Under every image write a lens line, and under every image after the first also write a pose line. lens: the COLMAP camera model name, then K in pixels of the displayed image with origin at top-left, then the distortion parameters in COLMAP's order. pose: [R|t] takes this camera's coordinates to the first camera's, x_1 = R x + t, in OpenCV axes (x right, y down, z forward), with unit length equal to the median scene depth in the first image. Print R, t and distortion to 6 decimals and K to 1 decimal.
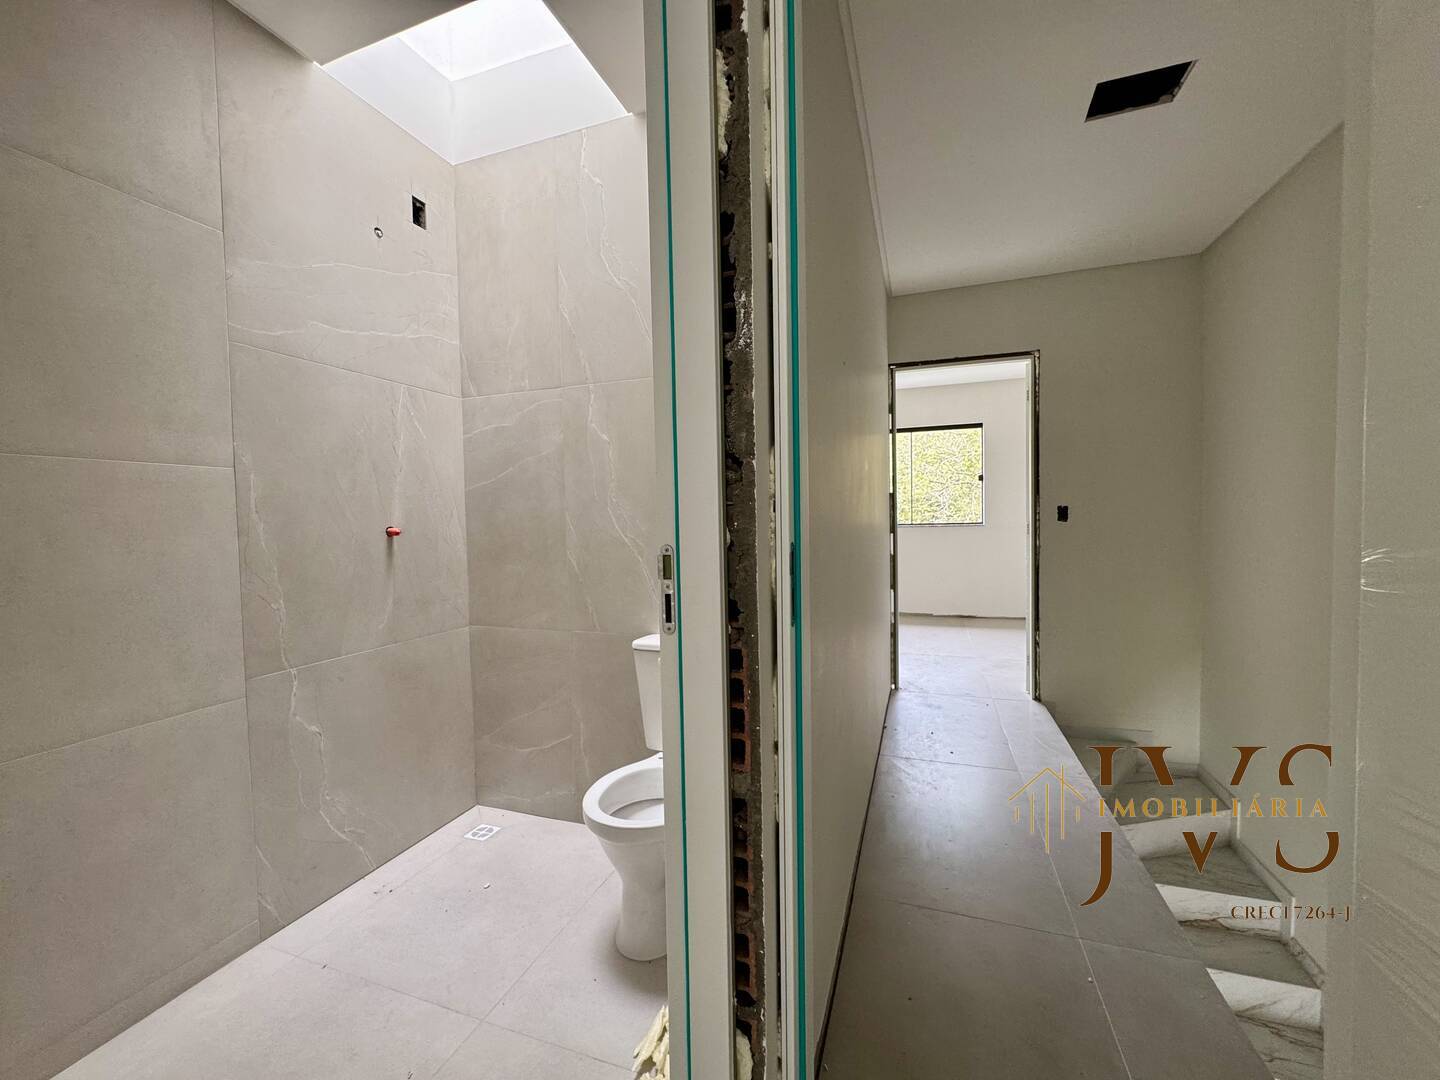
lens RADIAL K [[576.3, 0, 718.9], [0, 576.3, 538.5], [0, 0, 1]] dist [-0.001754, 0.000355]
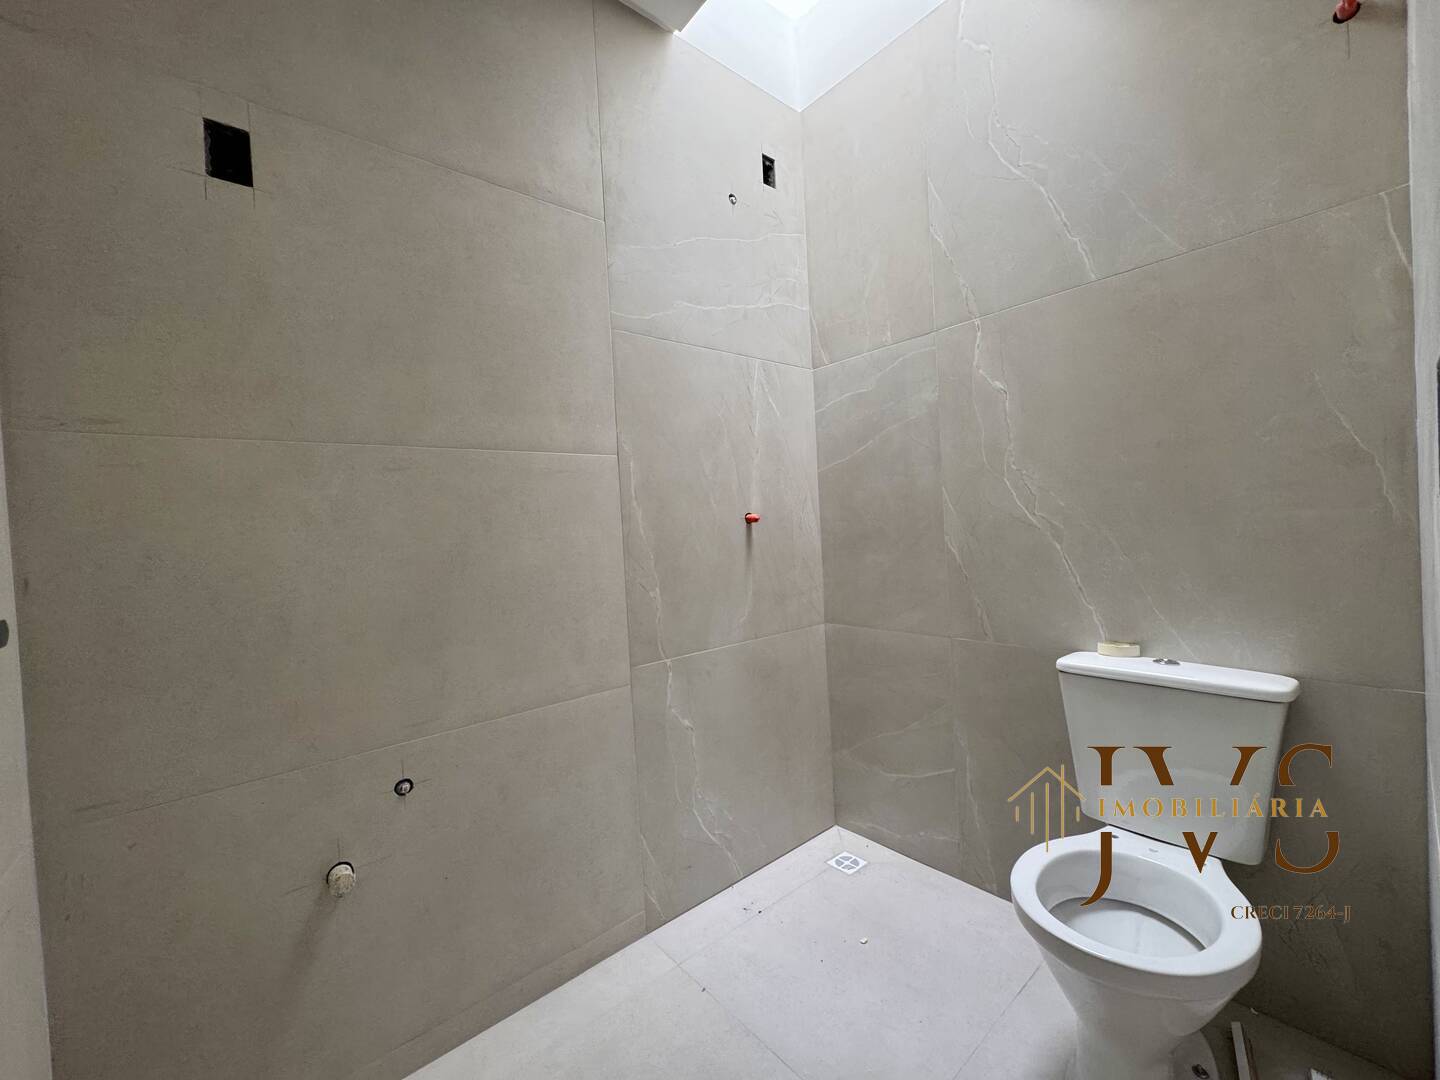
lens RADIAL K [[576.3, 0, 718.9], [0, 576.3, 538.5], [0, 0, 1]] dist [-0.001754, 0.000355]
pose [[0.864989, -0.016952, -0.501505, -0.149261], [0.018296, 0.999830, -0.002239, 0.022386], [0.501457, -0.007239, 0.865152, 0.173280]]
